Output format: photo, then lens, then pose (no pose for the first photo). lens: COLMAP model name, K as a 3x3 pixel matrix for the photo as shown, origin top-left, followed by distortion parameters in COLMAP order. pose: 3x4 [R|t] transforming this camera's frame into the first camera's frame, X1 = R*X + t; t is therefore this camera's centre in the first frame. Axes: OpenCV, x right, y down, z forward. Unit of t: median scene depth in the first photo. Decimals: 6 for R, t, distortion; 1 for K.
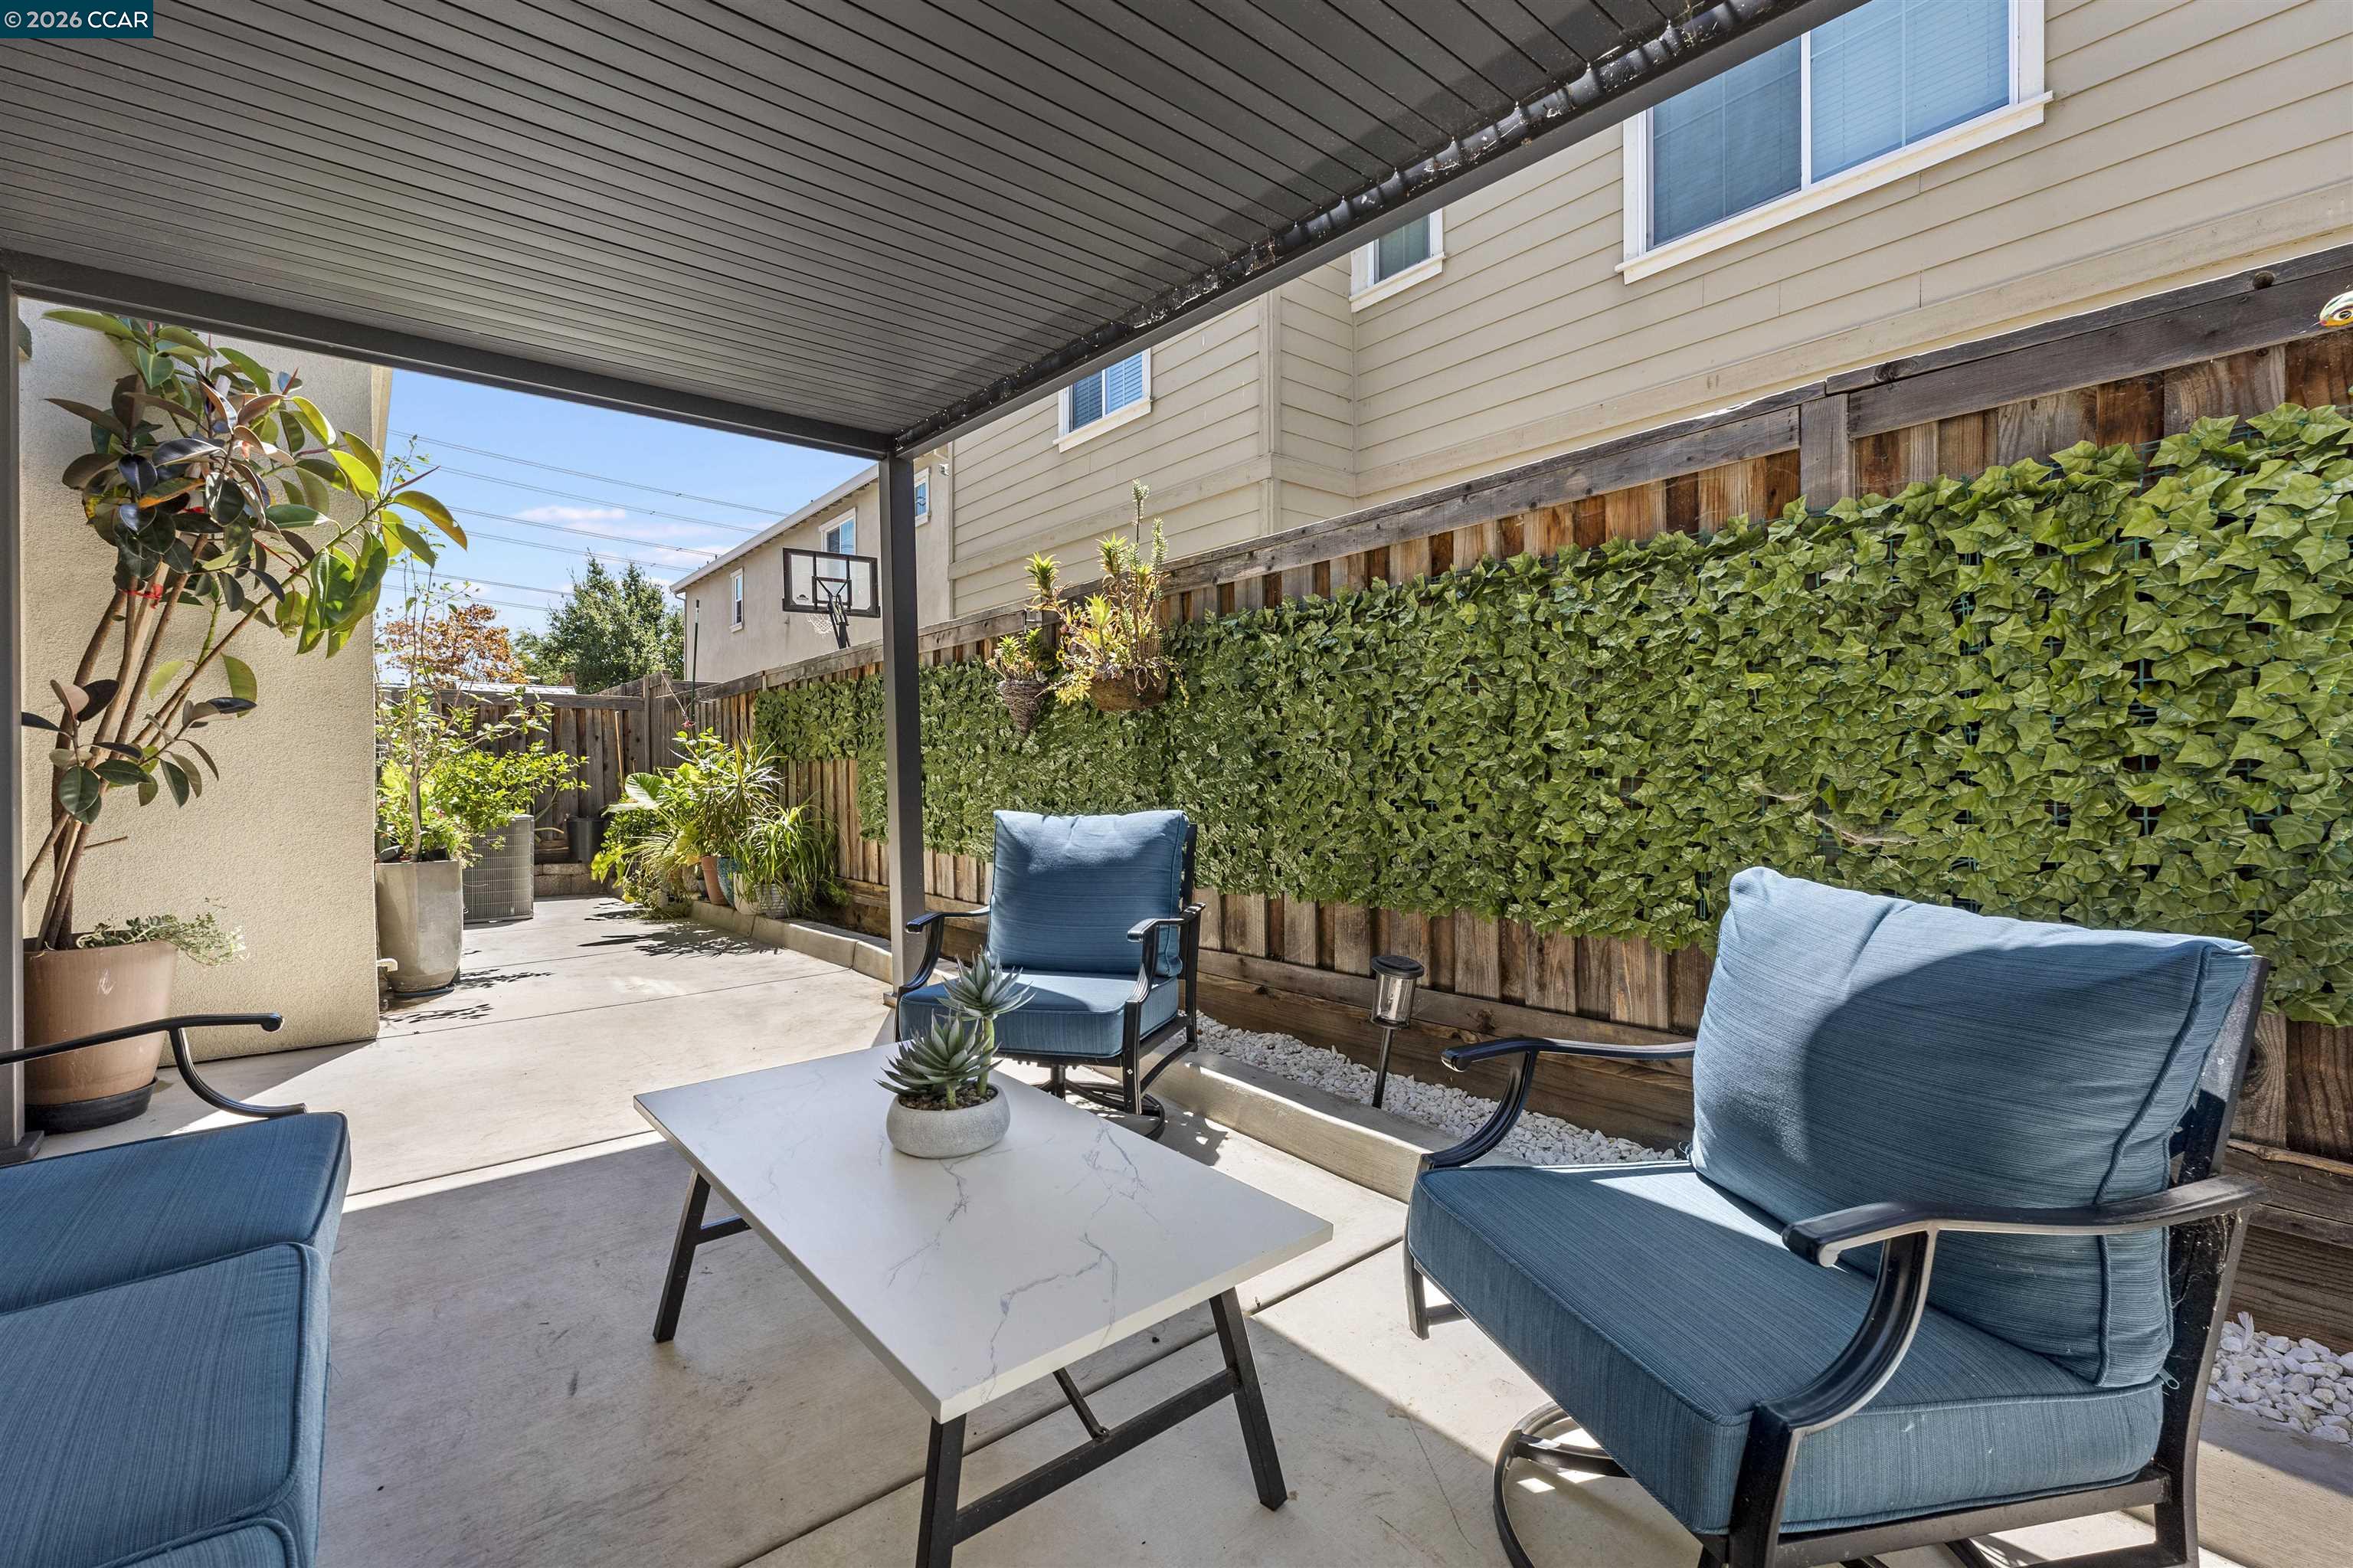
lens RADIAL K [[1024.3, 0, 1160.0], [0, 1024.3, 778.4], [0, 0, 1]] dist [0.000668, -0.000130]
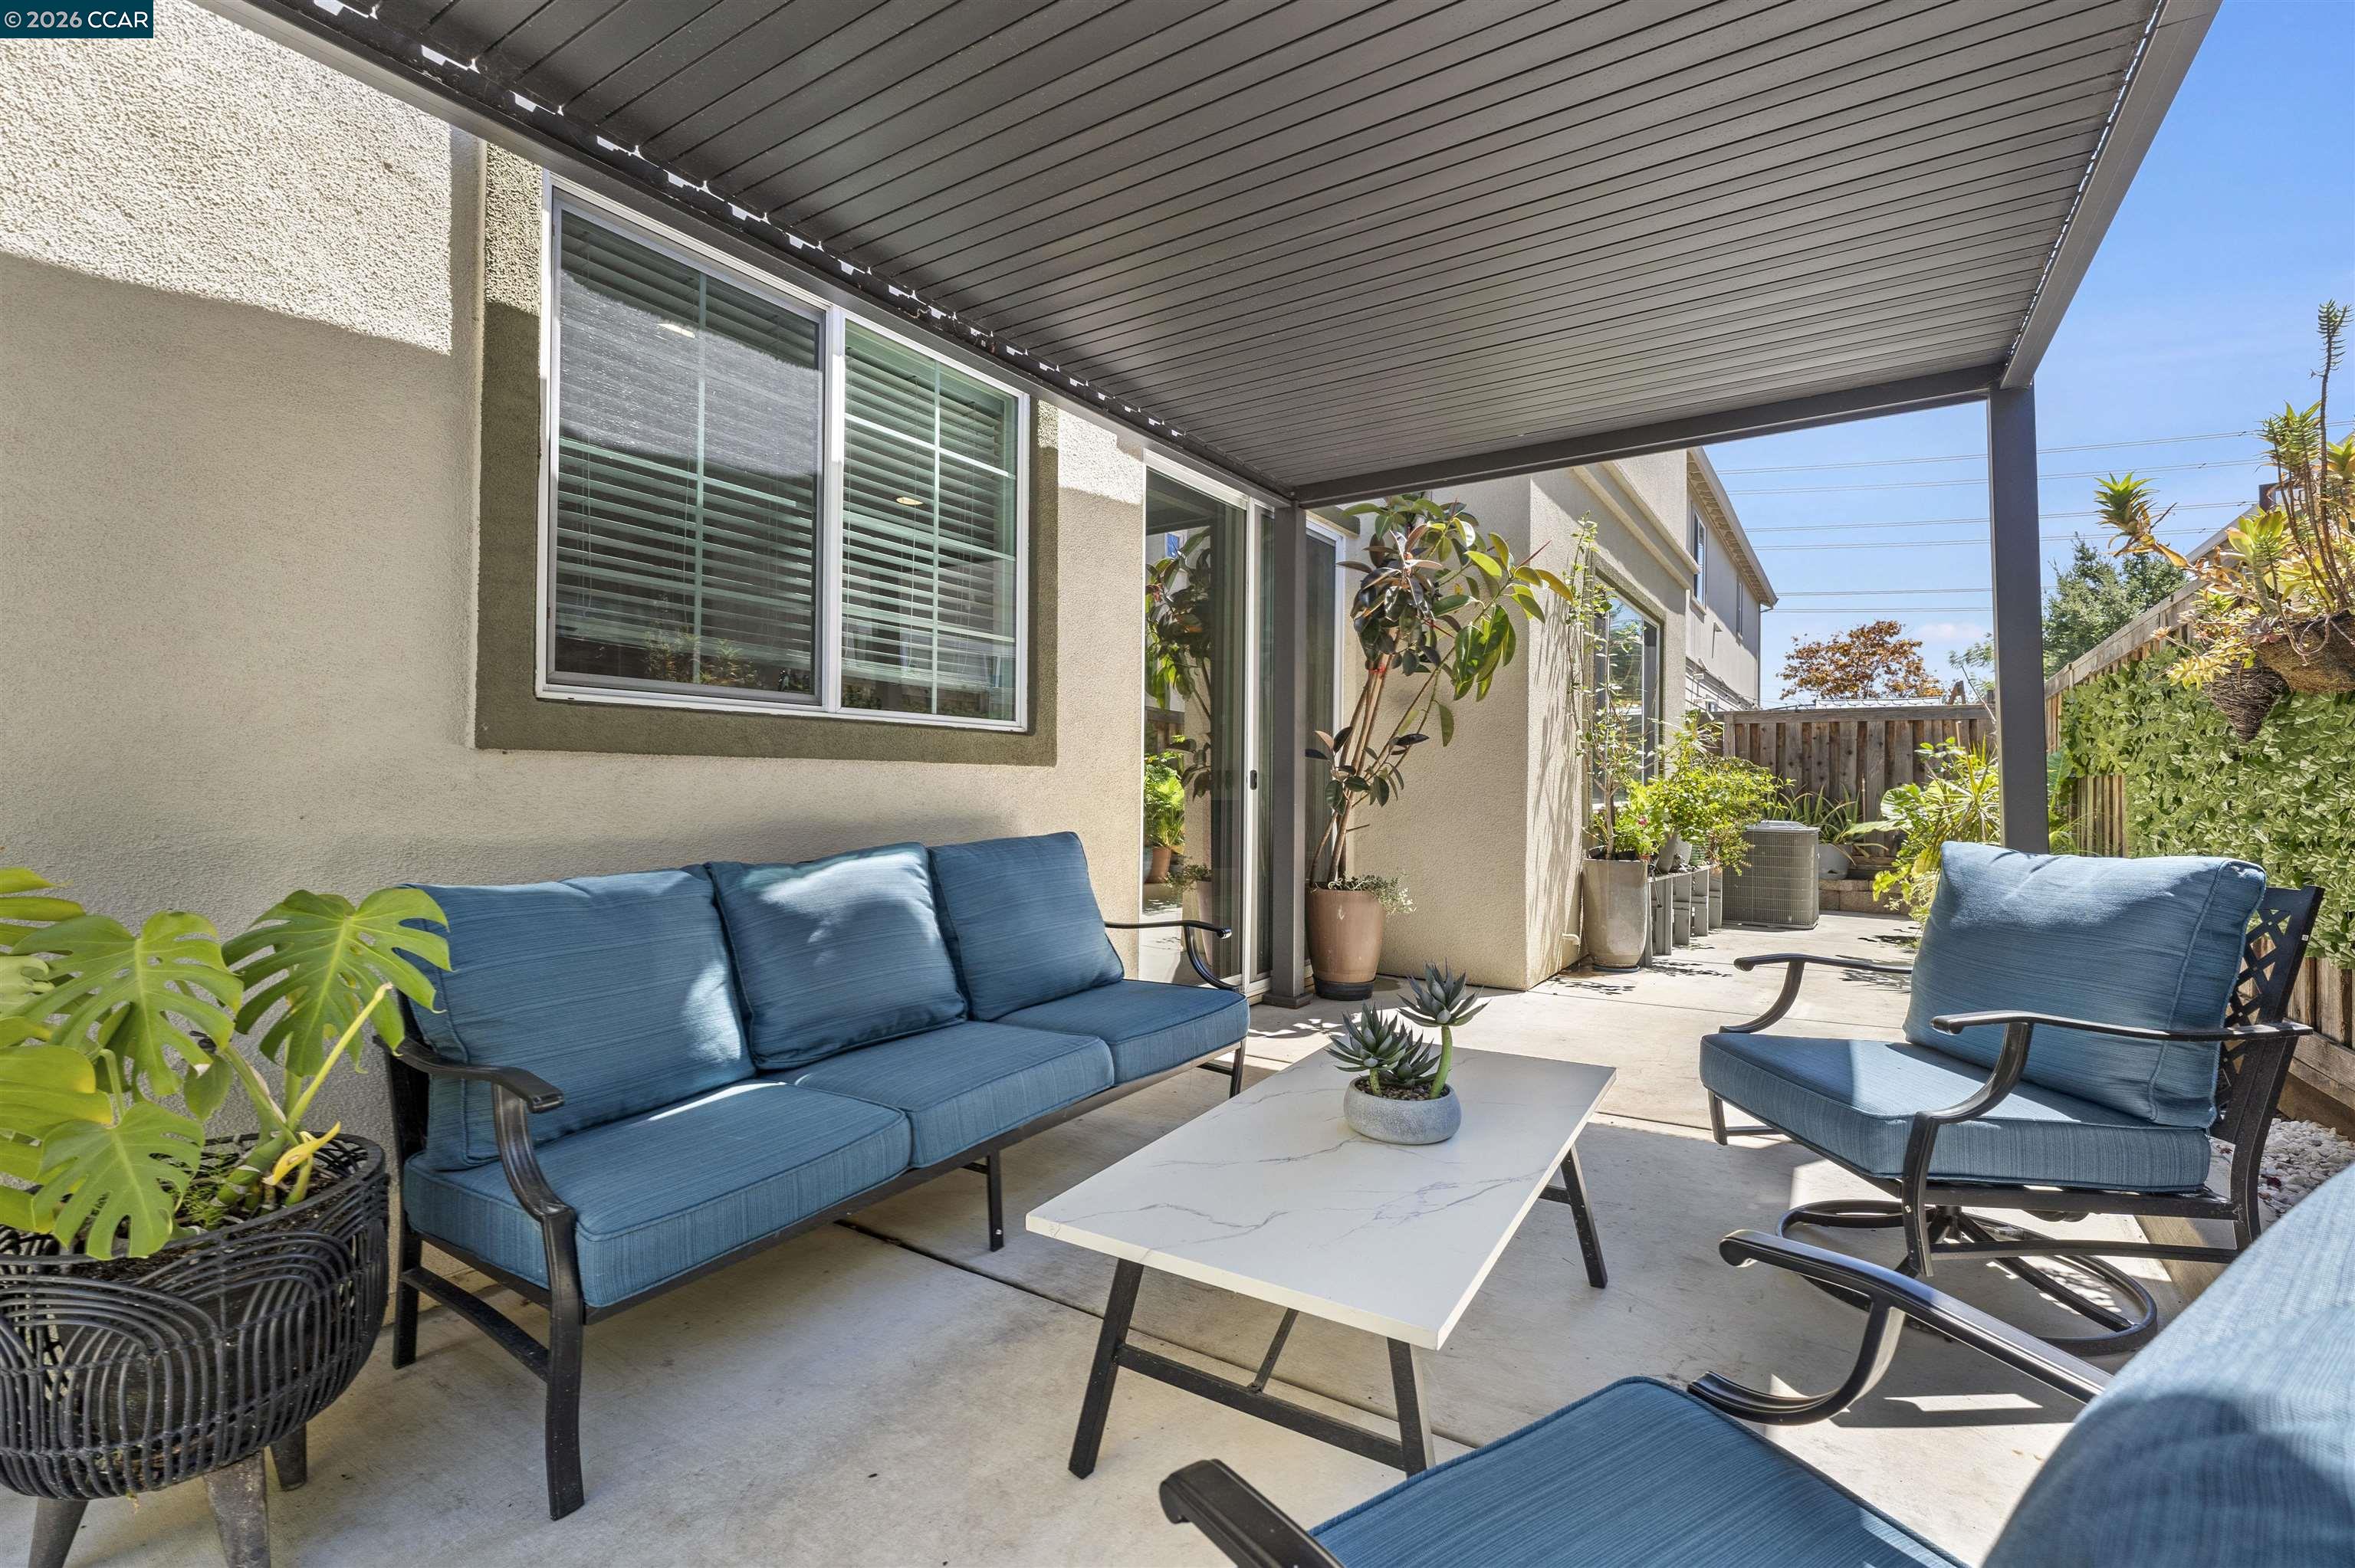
lens RADIAL K [[982.8, 0, 1162.8], [0, 982.8, 783.7], [0, 0, 1]] dist [-0.000423, -0.000029]
pose [[0.320244, 0.005027, -0.947322, 0.302970], [-0.013412, 0.999910, 0.000772, -0.003728], [0.947240, 0.012458, 0.320283, 0.186555]]
